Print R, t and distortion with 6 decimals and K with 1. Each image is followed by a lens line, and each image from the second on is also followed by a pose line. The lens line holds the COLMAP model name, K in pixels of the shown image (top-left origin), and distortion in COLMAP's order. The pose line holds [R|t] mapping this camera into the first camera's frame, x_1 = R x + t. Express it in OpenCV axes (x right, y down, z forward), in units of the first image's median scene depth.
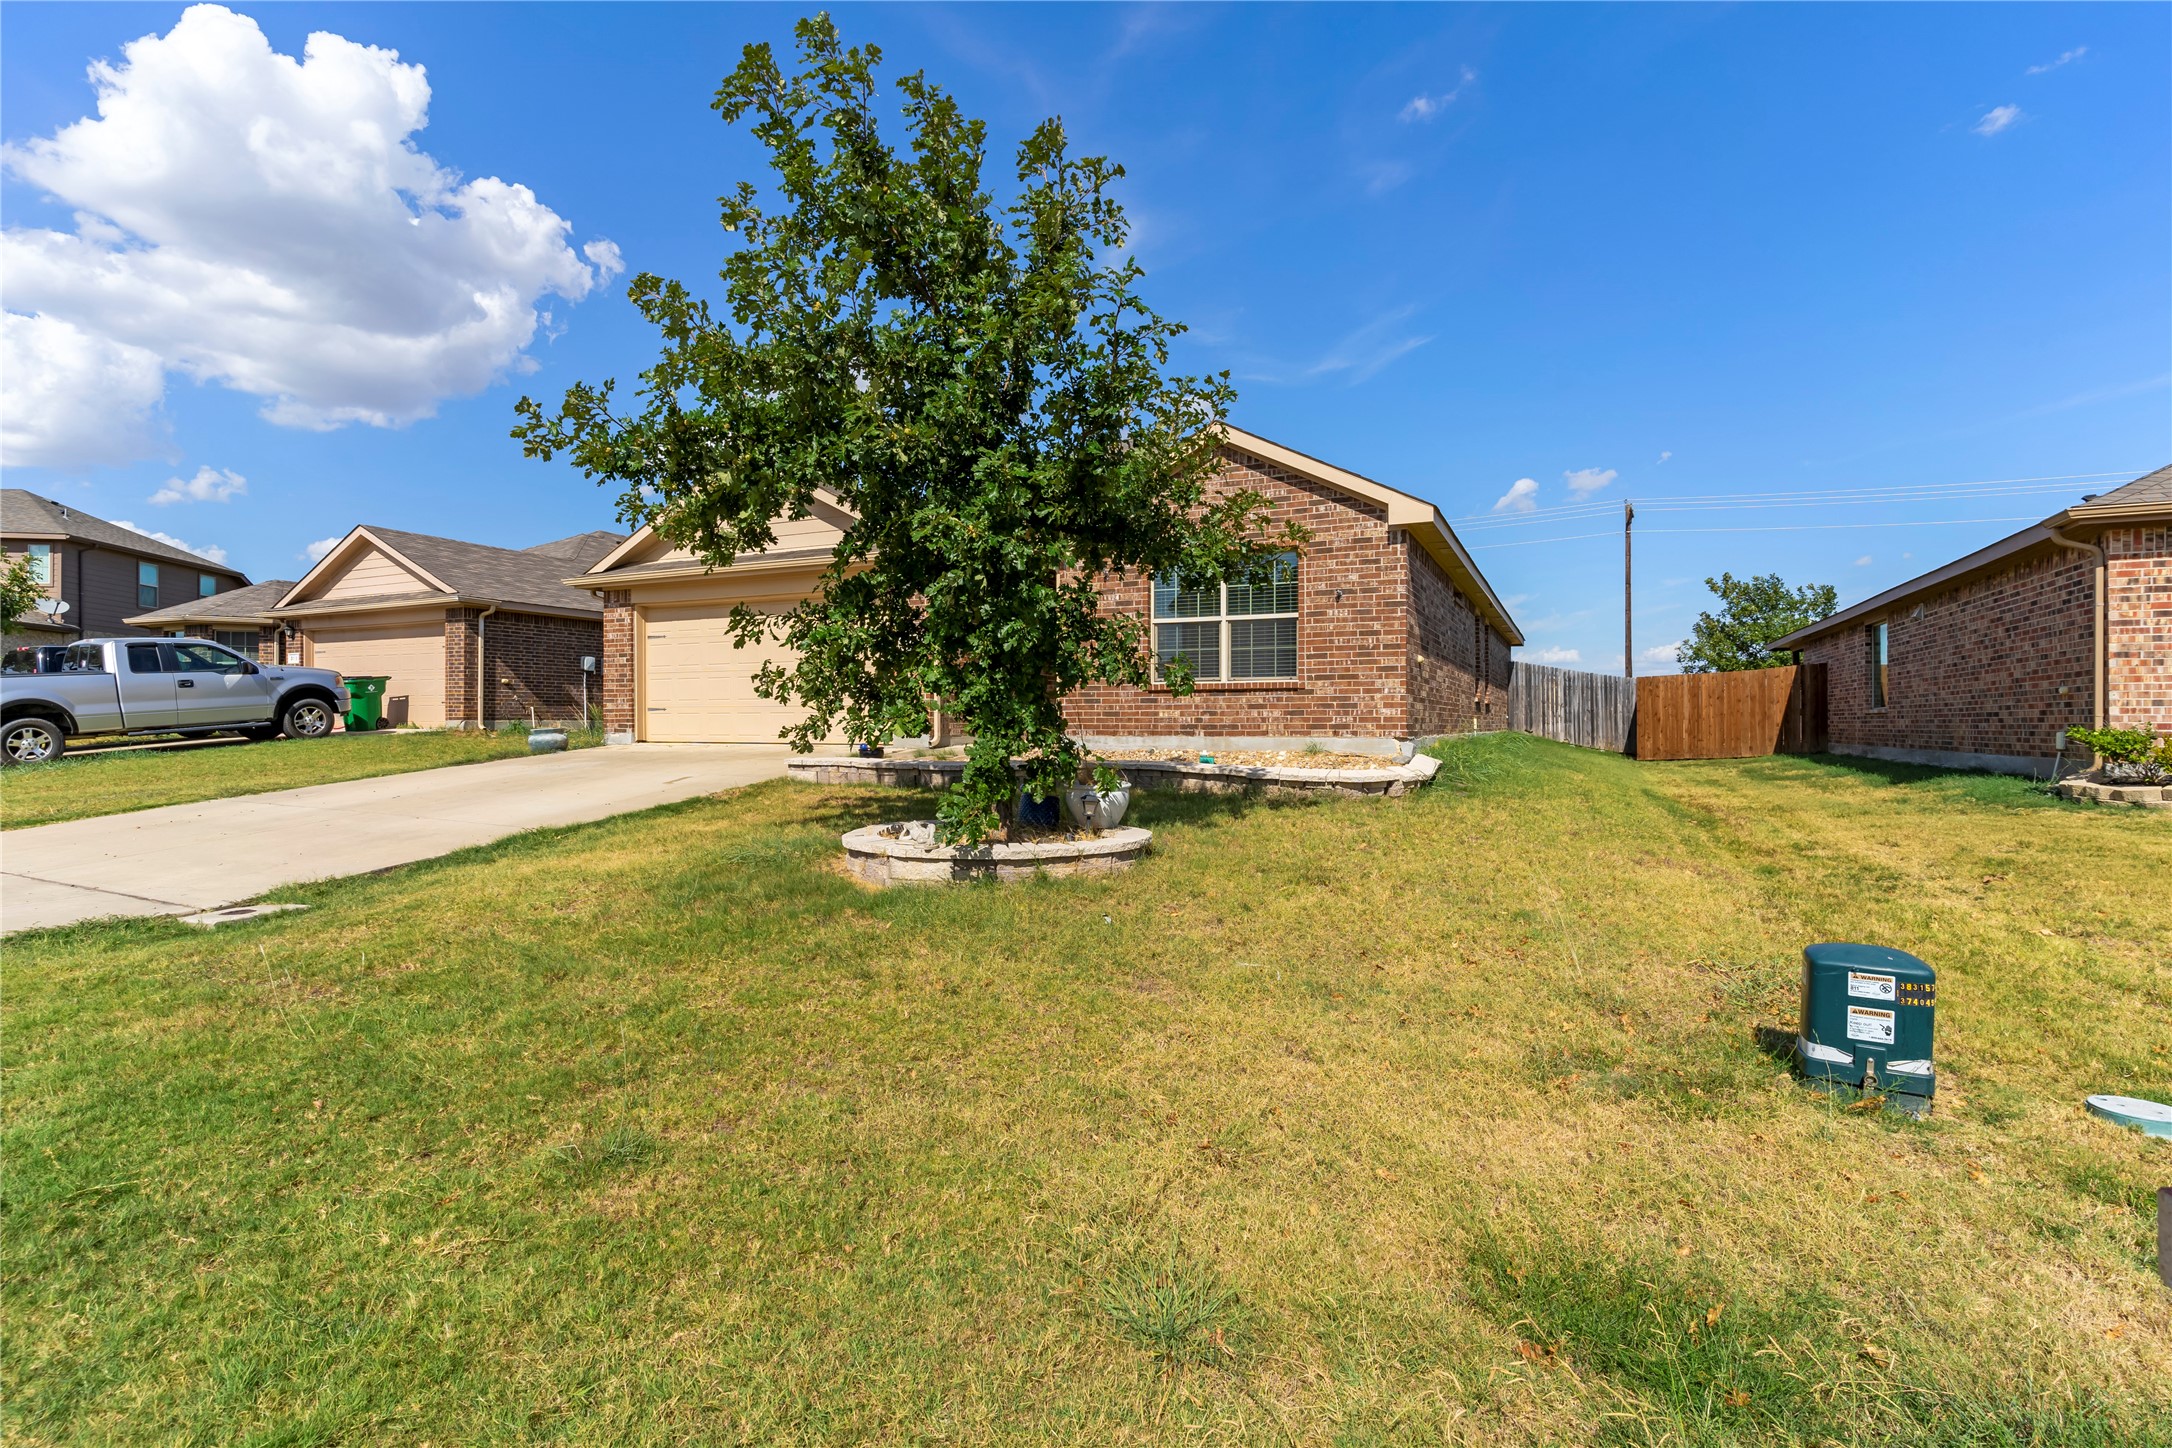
lens RADIAL K [[1043.7, 0, 1087.3], [0, 1043.7, 721.1], [0, 0, 1]] dist [0.002526, -0.001193]
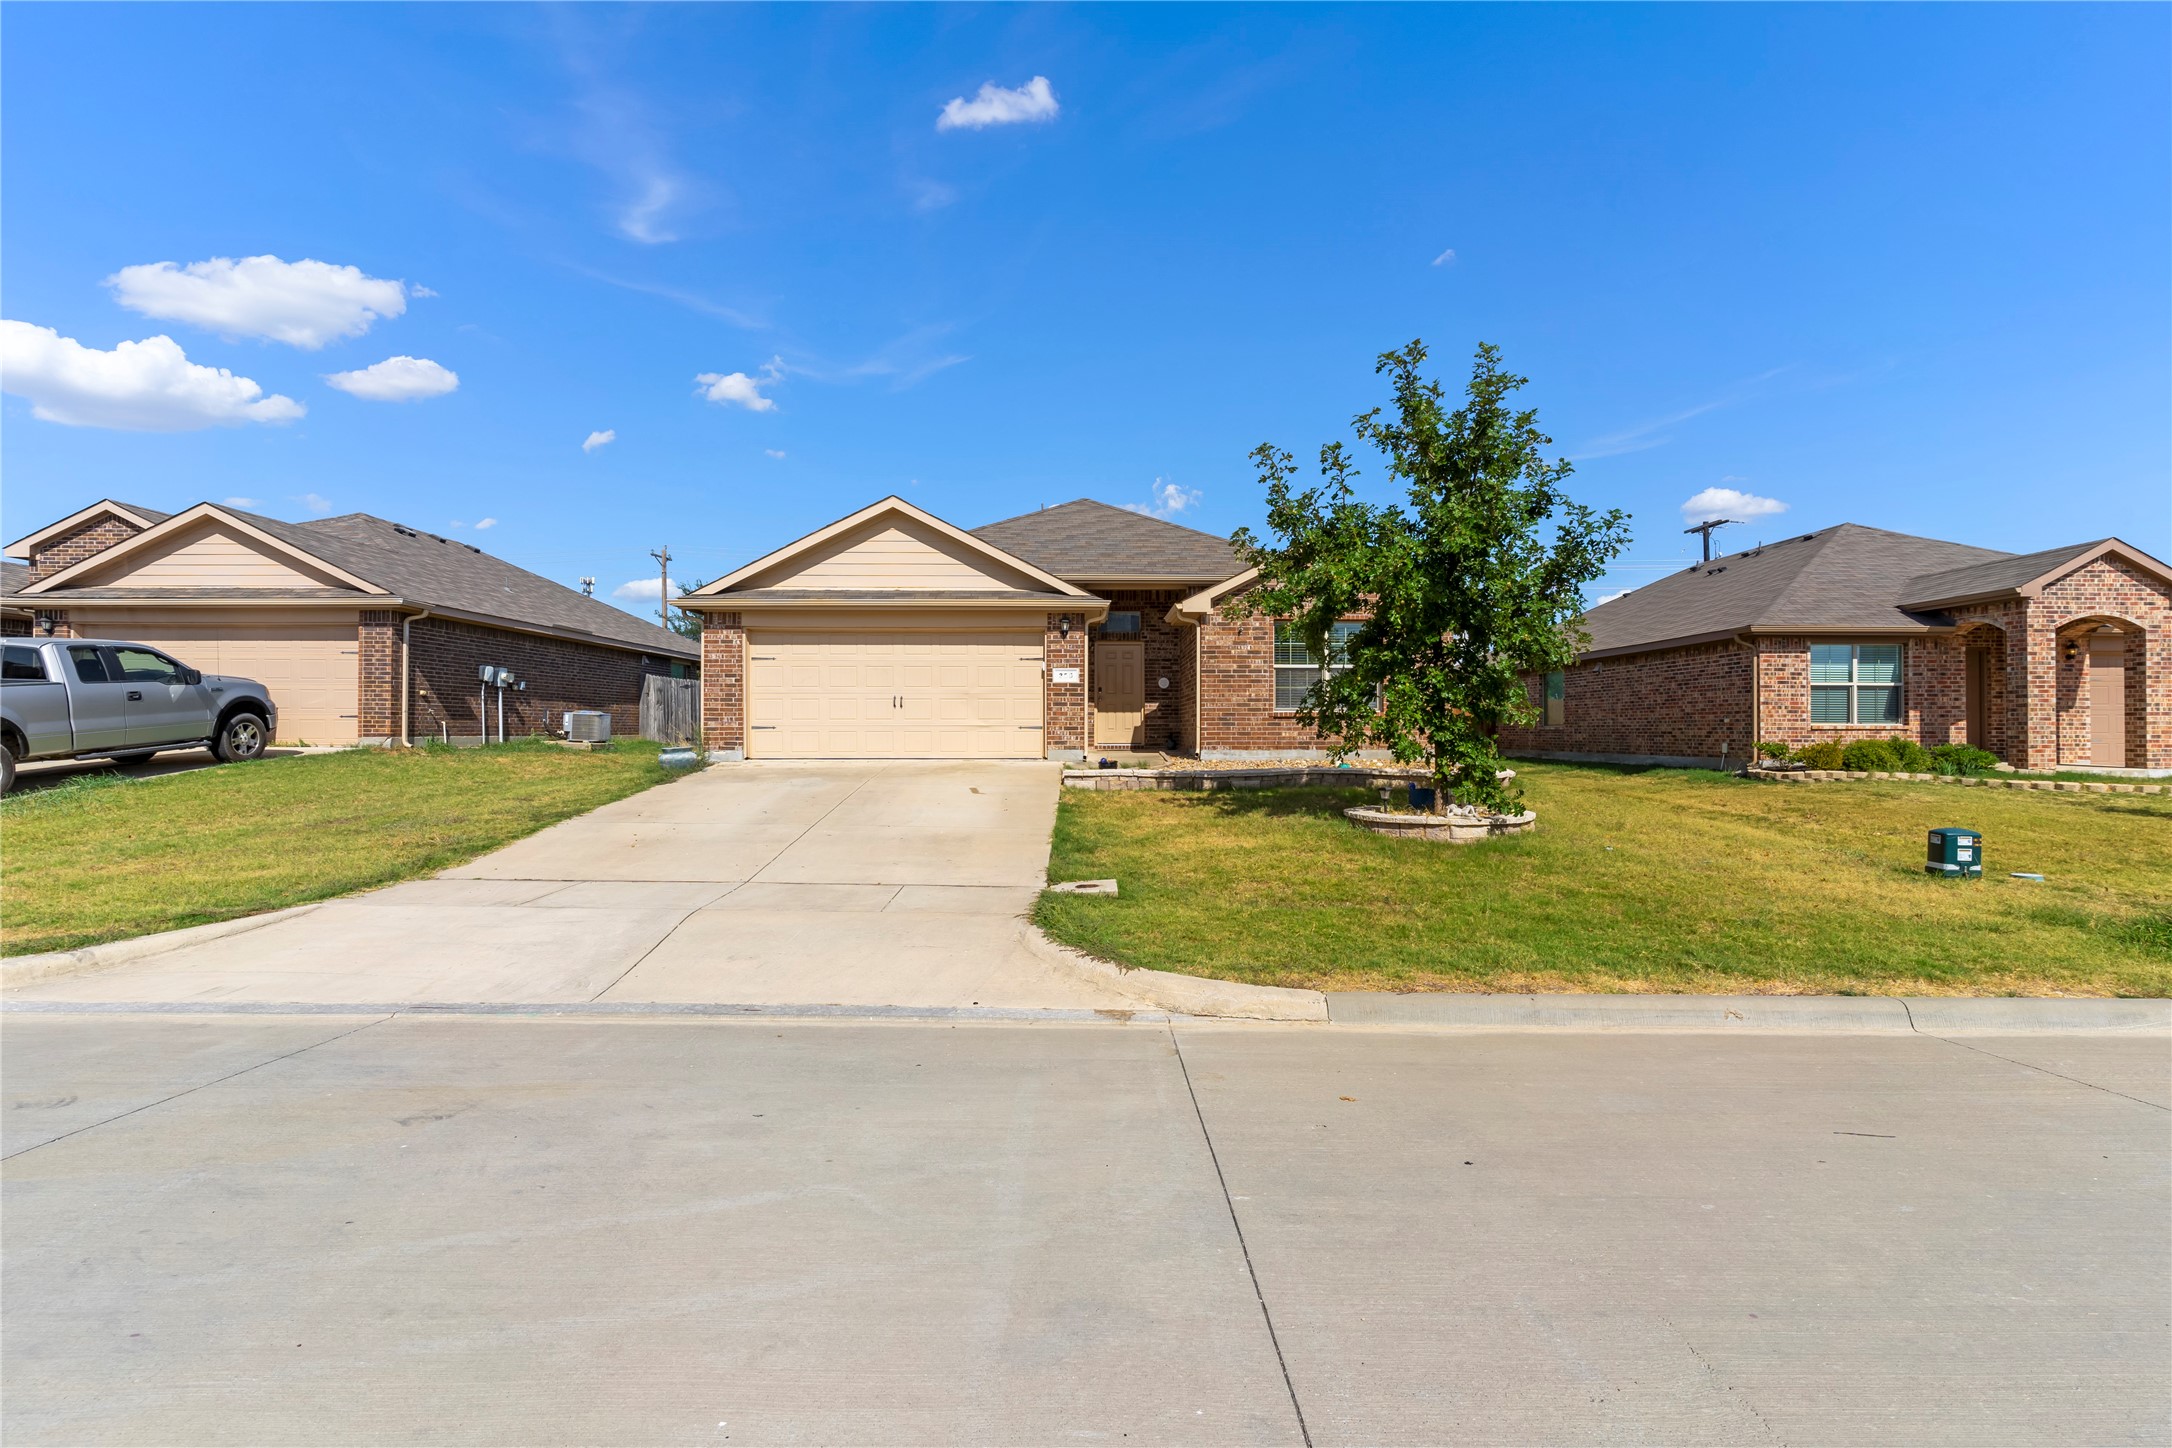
lens RADIAL K [[1043.7, 0, 1133.1], [0, 1043.7, 736.4], [0, 0, 1]] dist [0.002526, -0.001193]
pose [[0.890395, -0.003548, 0.455174, -0.549946], [-0.000262, 0.999965, 0.008306, -0.011173], [-0.455188, -0.007515, 0.890364, -0.105591]]
